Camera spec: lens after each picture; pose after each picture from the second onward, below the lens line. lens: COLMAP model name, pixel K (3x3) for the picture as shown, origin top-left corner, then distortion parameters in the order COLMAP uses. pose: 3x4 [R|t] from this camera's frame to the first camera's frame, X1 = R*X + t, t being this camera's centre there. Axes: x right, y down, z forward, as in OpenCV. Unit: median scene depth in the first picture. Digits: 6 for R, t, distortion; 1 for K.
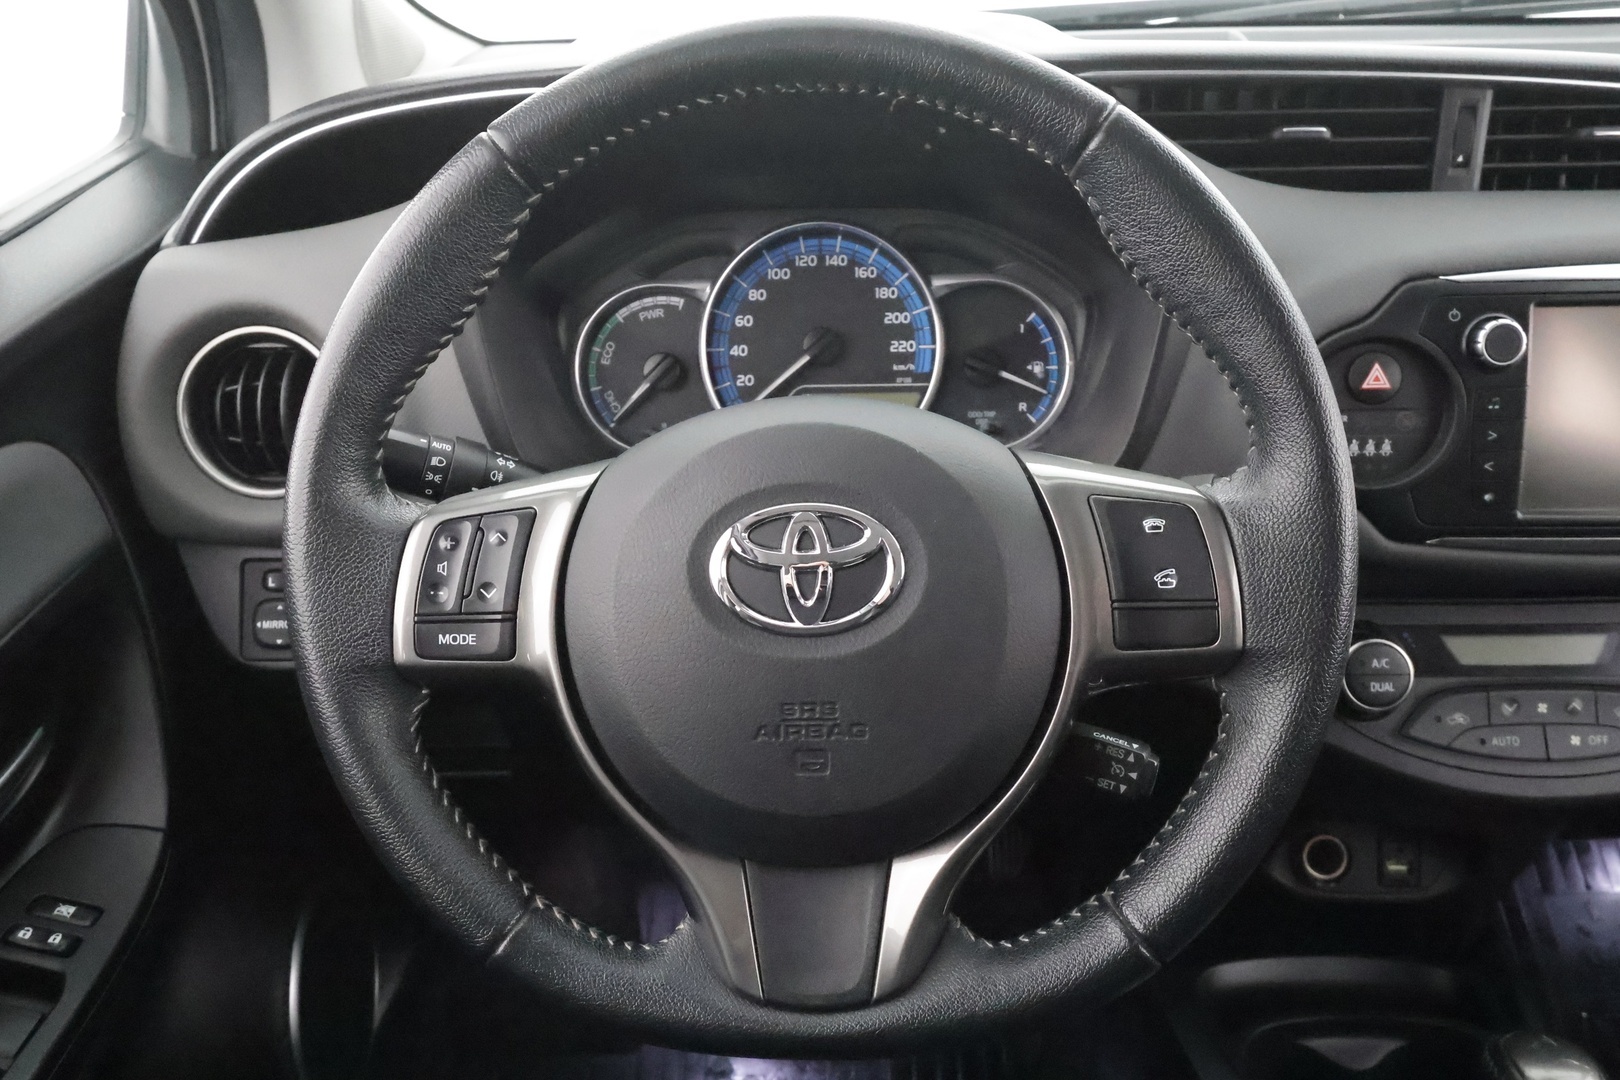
lens RADIAL K [[1281.1, 0, 805.7], [0, 1281.1, 542.3], [0, 0, 1]] dist [-0.006919, 0.006779]
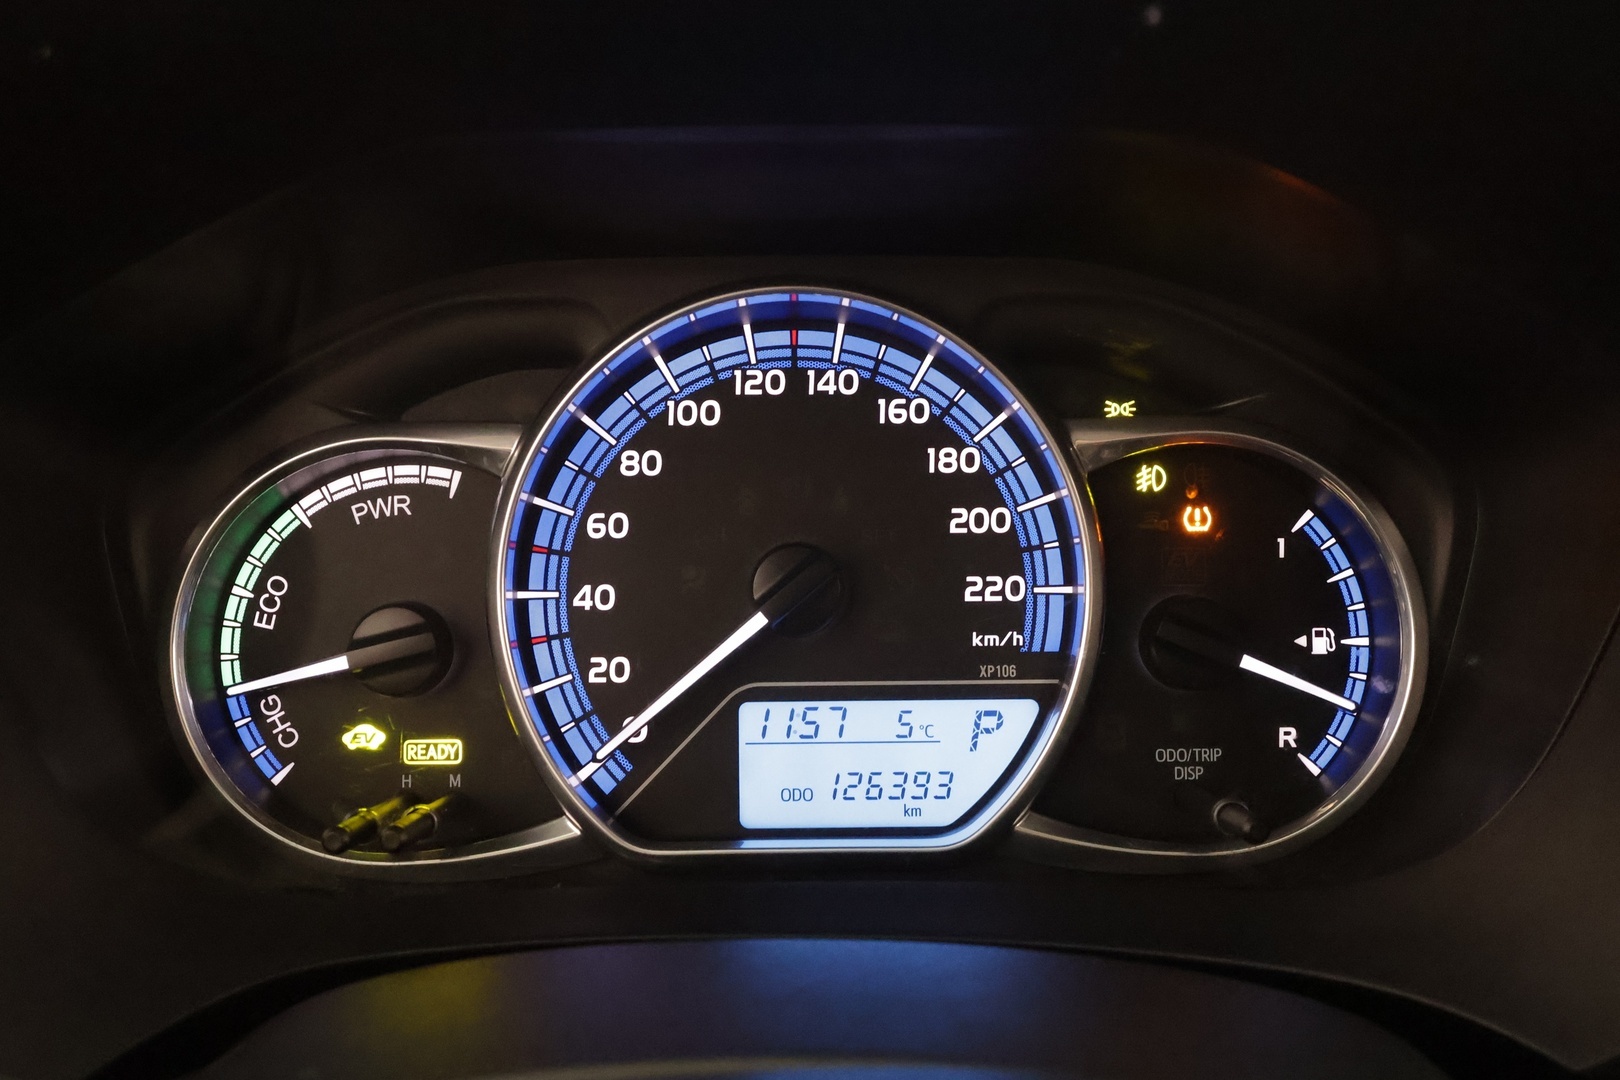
lens RADIAL K [[1281.1, 0, 807.7], [0, 1281.1, 551.2], [0, 0, 1]] dist [-0.006919, 0.006779]
pose [[0.999407, 0.004026, 0.034185, 0.001934], [-0.000564, 0.994918, -0.100690, -0.137201], [-0.034416, 0.100611, 0.994330, 0.656907]]
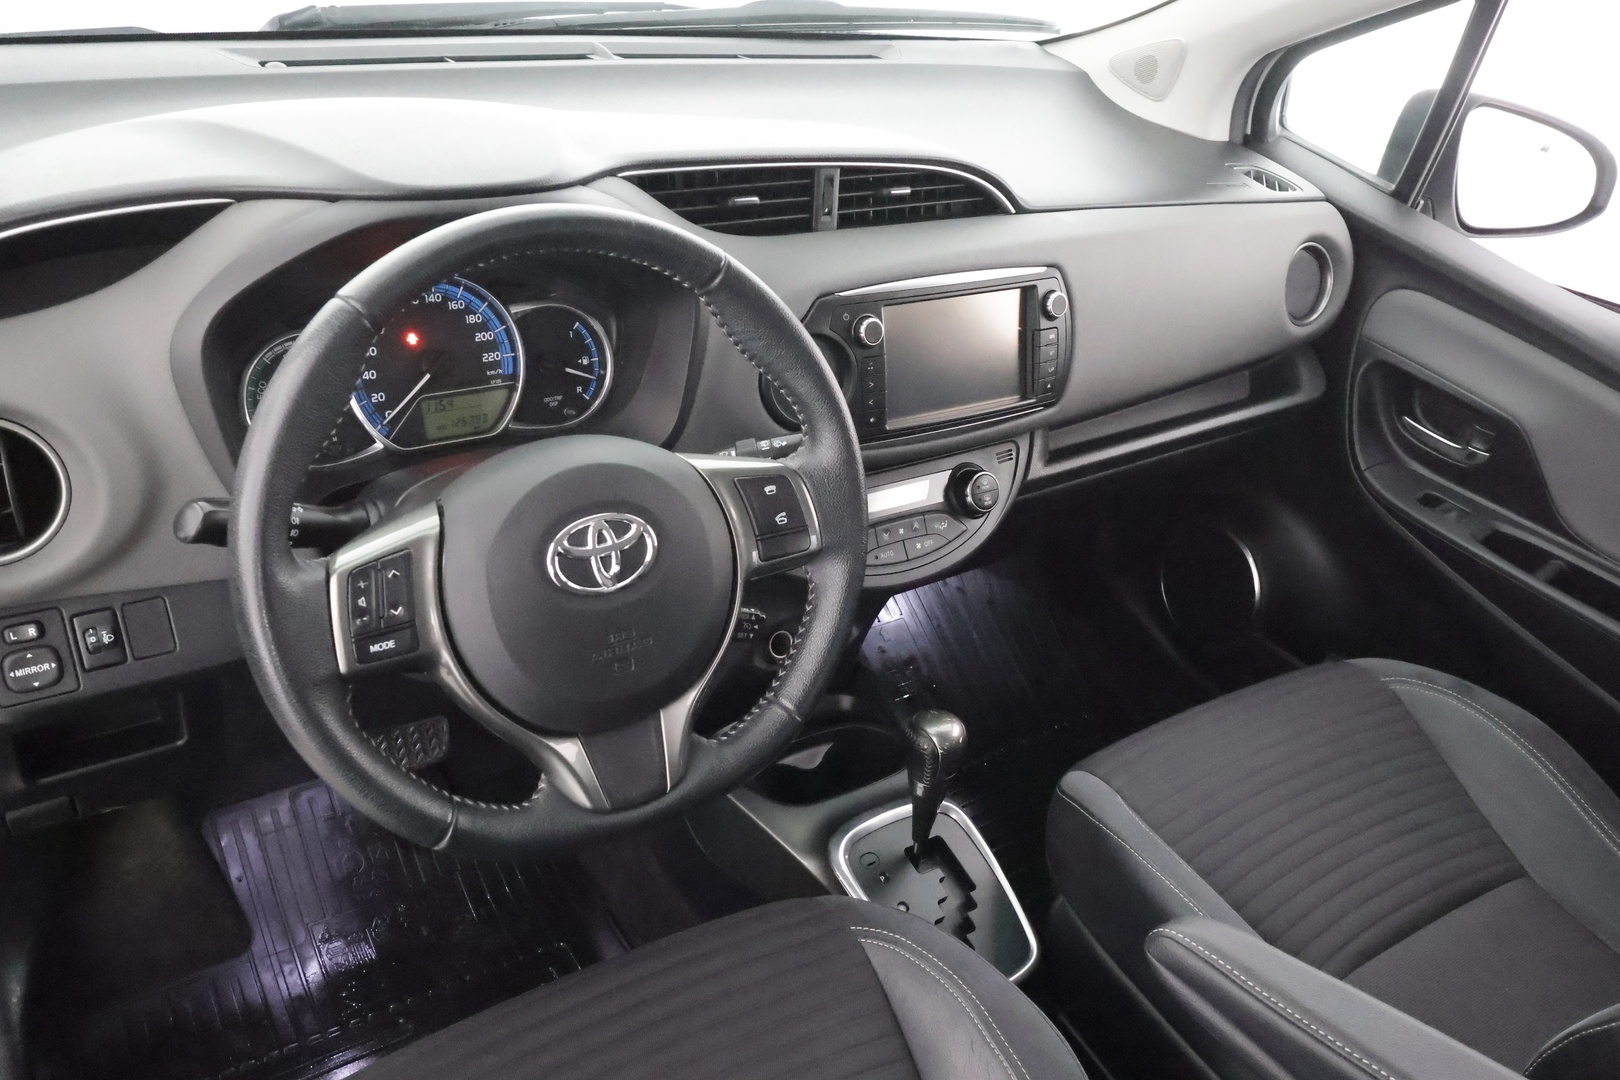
lens RADIAL K [[1281.1, 0, 811.8], [0, 1281.1, 544.1], [0, 0, 1]] dist [-0.006919, 0.006779]
pose [[0.814856, -0.199591, 0.544218, -0.471332], [0.121499, 0.976805, 0.176321, -0.174585], [-0.566787, -0.077554, 0.820206, -0.353003]]
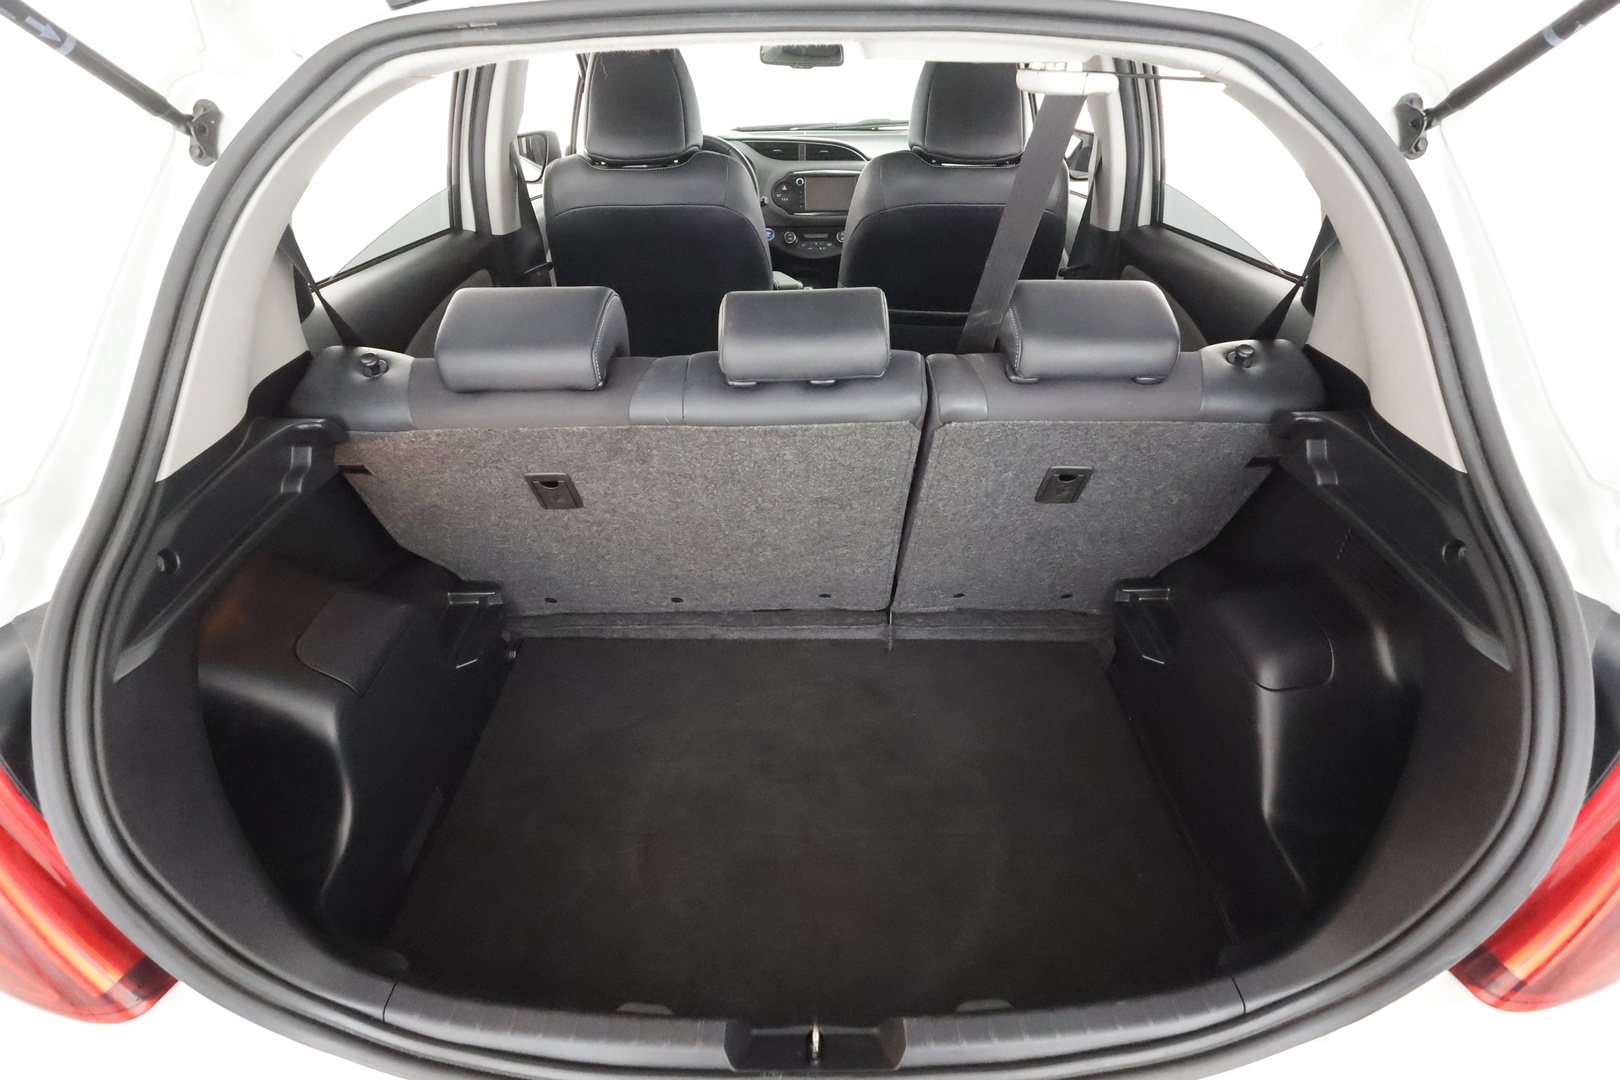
lens RADIAL K [[747.9, 0, 801.5], [0, 747.9, 541.0], [0, 0, 1]] dist [-0.003829, -0.000789]
pose [[0.999688, -0.003451, 0.024729, 0.405433], [-0.000228, 0.989099, 0.147250, 1.097317], [-0.024968, -0.147210, 0.988790, -3.095242]]
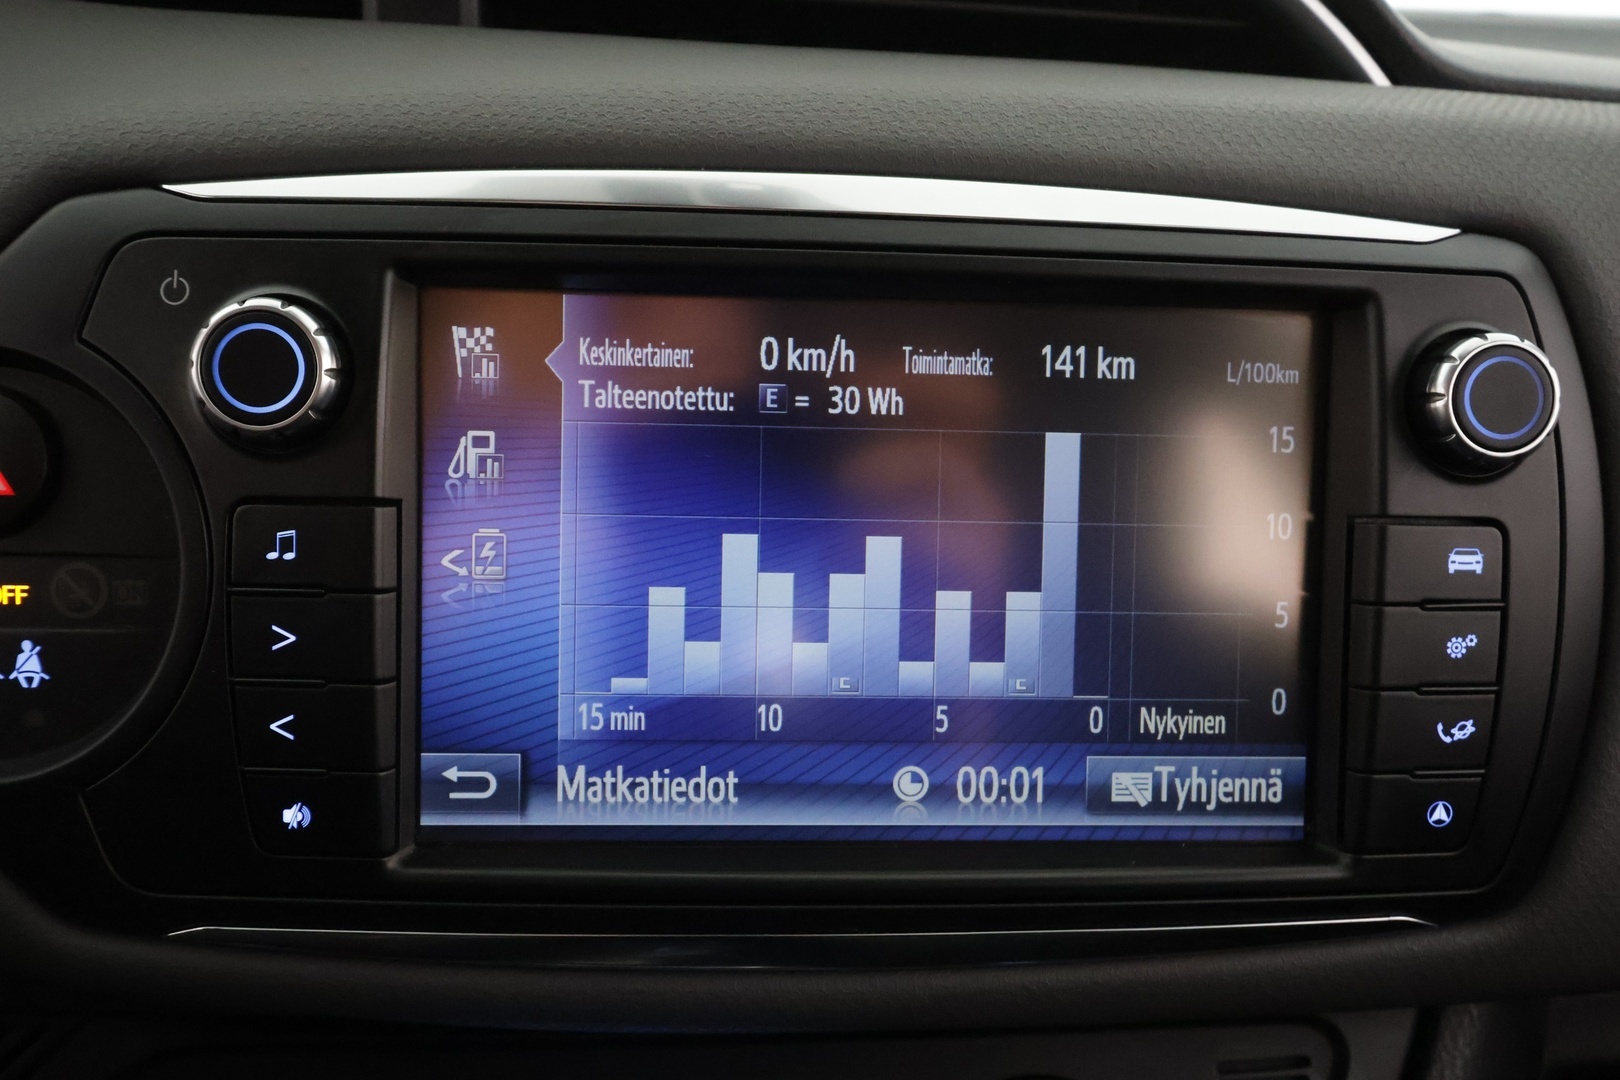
lens RADIAL K [[1281.1, 0, 804.3], [0, 1281.1, 536.0], [0, 0, 1]] dist [-0.006919, 0.006779]
pose [[0.994732, 0.025525, 0.099277, 0.598287], [-0.015667, 0.994980, -0.098837, -0.073907], [-0.101301, 0.096761, 0.990139, 0.600207]]
